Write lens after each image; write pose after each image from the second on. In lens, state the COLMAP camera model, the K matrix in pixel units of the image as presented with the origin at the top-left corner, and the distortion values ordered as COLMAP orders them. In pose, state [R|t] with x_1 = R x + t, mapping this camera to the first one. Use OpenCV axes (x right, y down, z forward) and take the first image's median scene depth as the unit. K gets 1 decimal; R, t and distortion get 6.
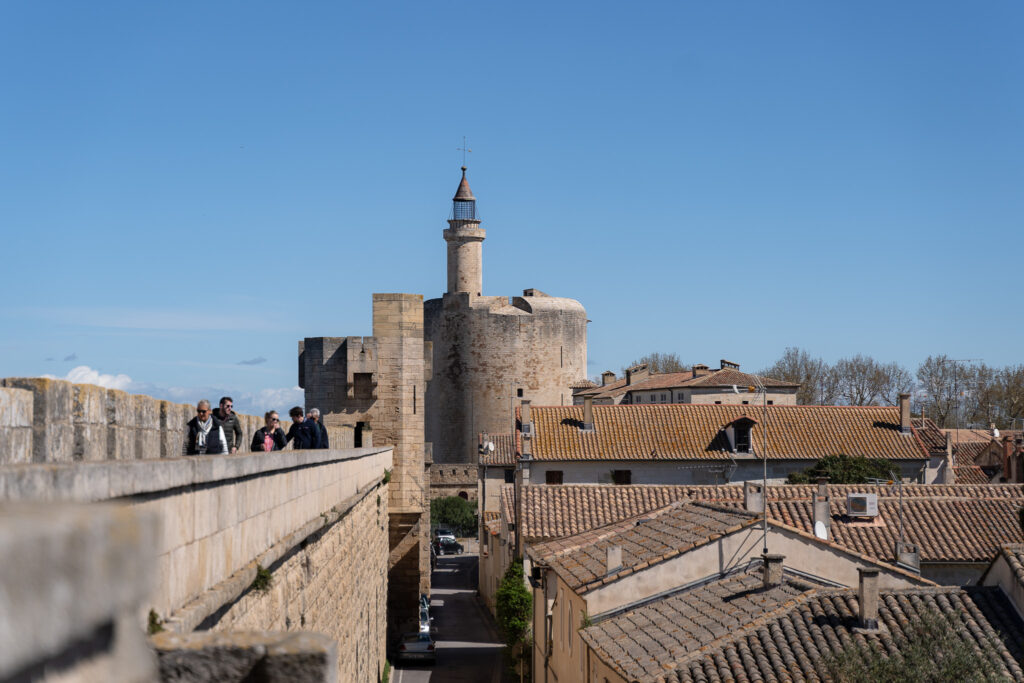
lens RADIAL K [[2204.6, 0, 512.0], [0, 2204.6, 341.9], [0, 0, 1]] dist [-0.004692, 0.000000]
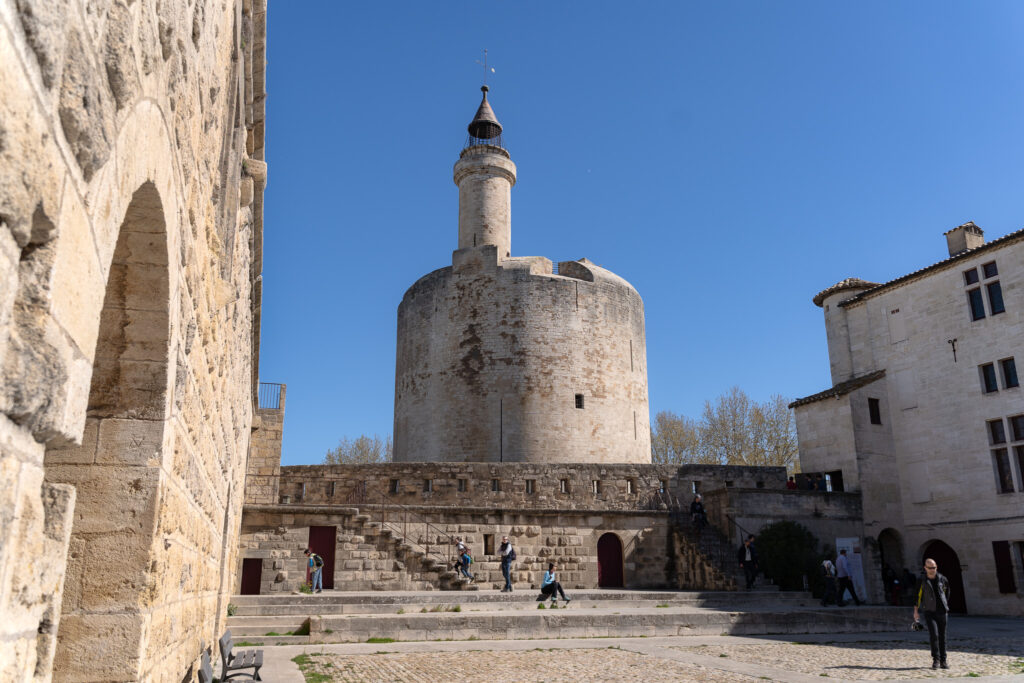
lens RADIAL K [[849.9, 0, 510.6], [0, 849.9, 341.9], [0, 0, 1]] dist [0.001569, 0.000091]
pose [[0.980096, 0.055230, 0.190686, -0.061055], [-0.001776, 0.962922, -0.269772, 0.071064], [-0.198516, 0.264064, 0.943855, 0.773820]]
